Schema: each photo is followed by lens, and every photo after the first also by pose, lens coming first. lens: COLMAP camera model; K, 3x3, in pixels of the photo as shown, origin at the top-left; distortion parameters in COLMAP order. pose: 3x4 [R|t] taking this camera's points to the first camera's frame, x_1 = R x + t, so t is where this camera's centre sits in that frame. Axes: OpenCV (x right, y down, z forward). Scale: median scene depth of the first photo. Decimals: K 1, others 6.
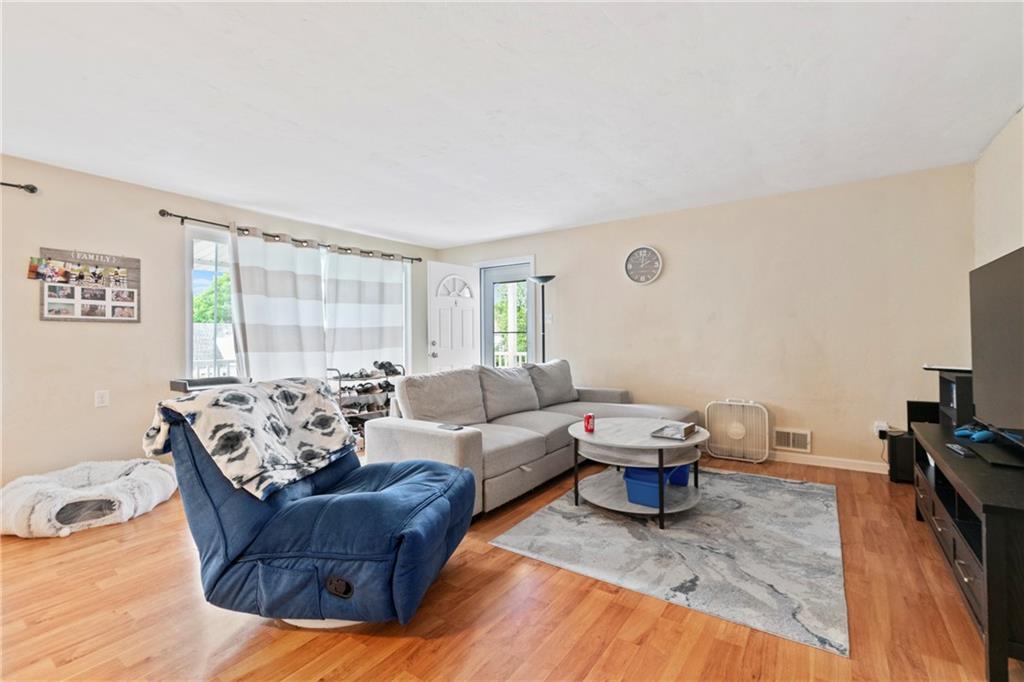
lens RADIAL K [[454.5, 0, 515.8], [0, 454.5, 335.3], [0, 0, 1]] dist [-0.006935, 0.002786]
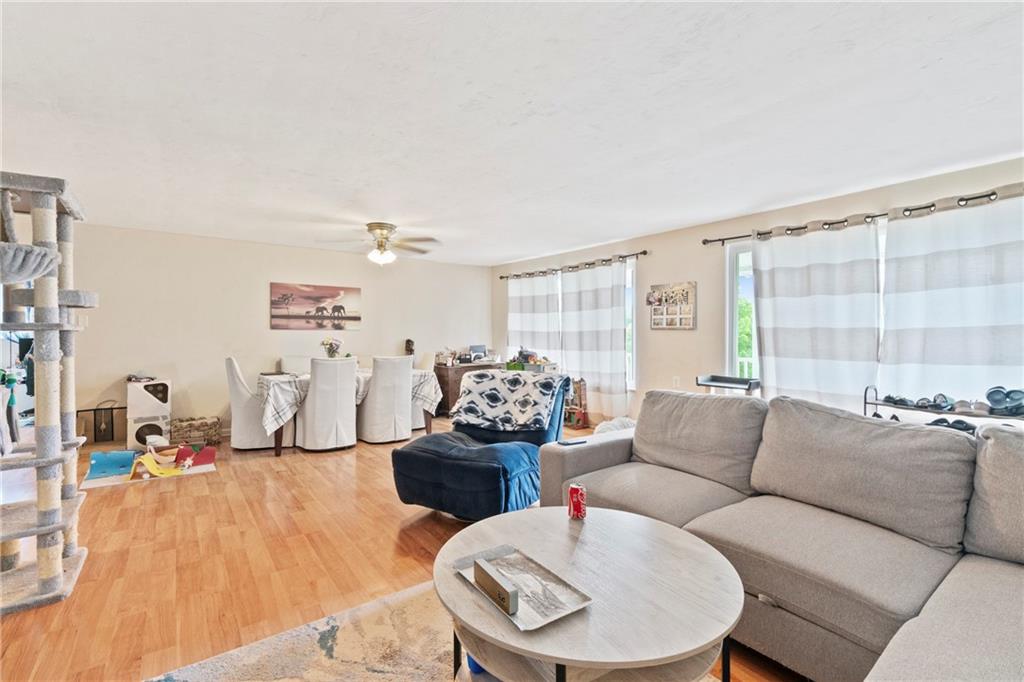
lens RADIAL K [[454.5, 0, 507.3], [0, 454.5, 340.4], [0, 0, 1]] dist [-0.006935, 0.002786]
pose [[-0.332229, 0.016270, -0.943058, 0.763712], [0.008269, 0.999863, 0.014337, -0.023508], [0.943162, -0.003035, -0.332318, 1.146839]]
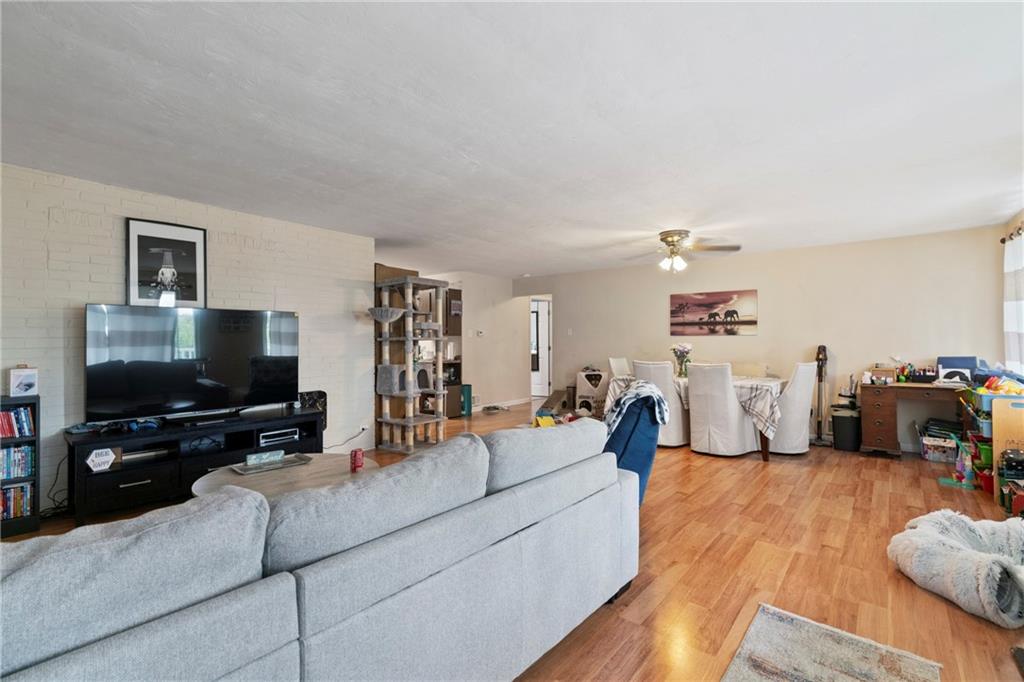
lens RADIAL K [[454.5, 0, 512.5], [0, 454.5, 337.4], [0, 0, 1]] dist [-0.006935, 0.002786]
pose [[-0.995257, 0.010474, 0.096717, -0.217661], [0.009357, 0.999884, -0.011994, -0.023430], [-0.096831, -0.011032, -0.995240, 1.881121]]
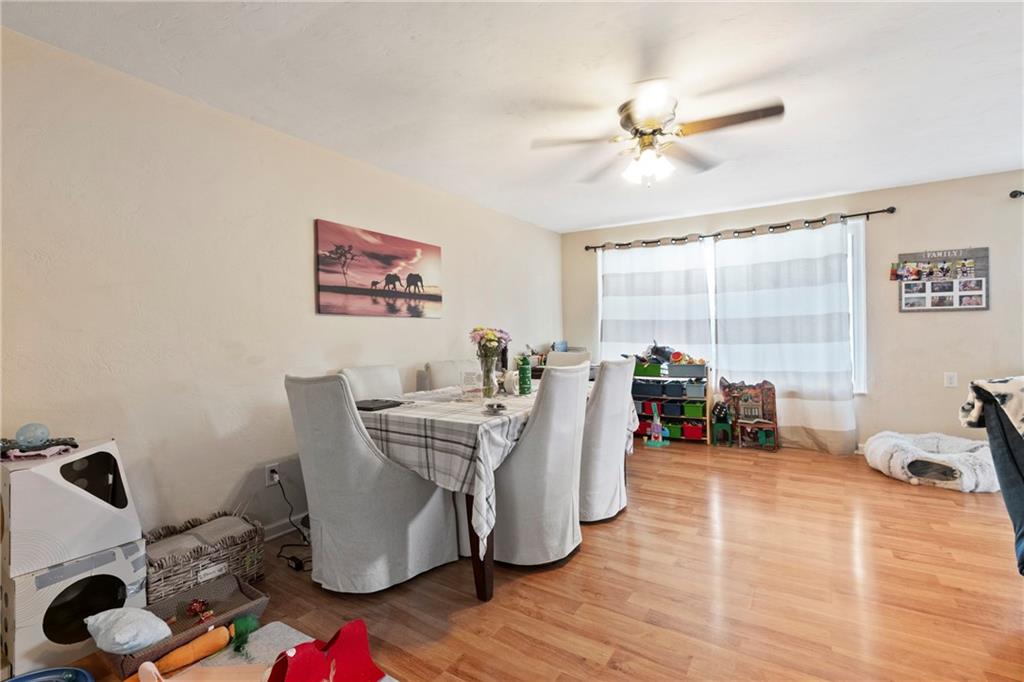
lens RADIAL K [[454.5, 0, 507.2], [0, 454.5, 337.7], [0, 0, 1]] dist [-0.006935, 0.002786]
pose [[0.016195, 0.012931, -0.999785, 0.211487], [0.022807, 0.999651, 0.013298, -0.004107], [0.999609, -0.023017, 0.015894, -0.124695]]
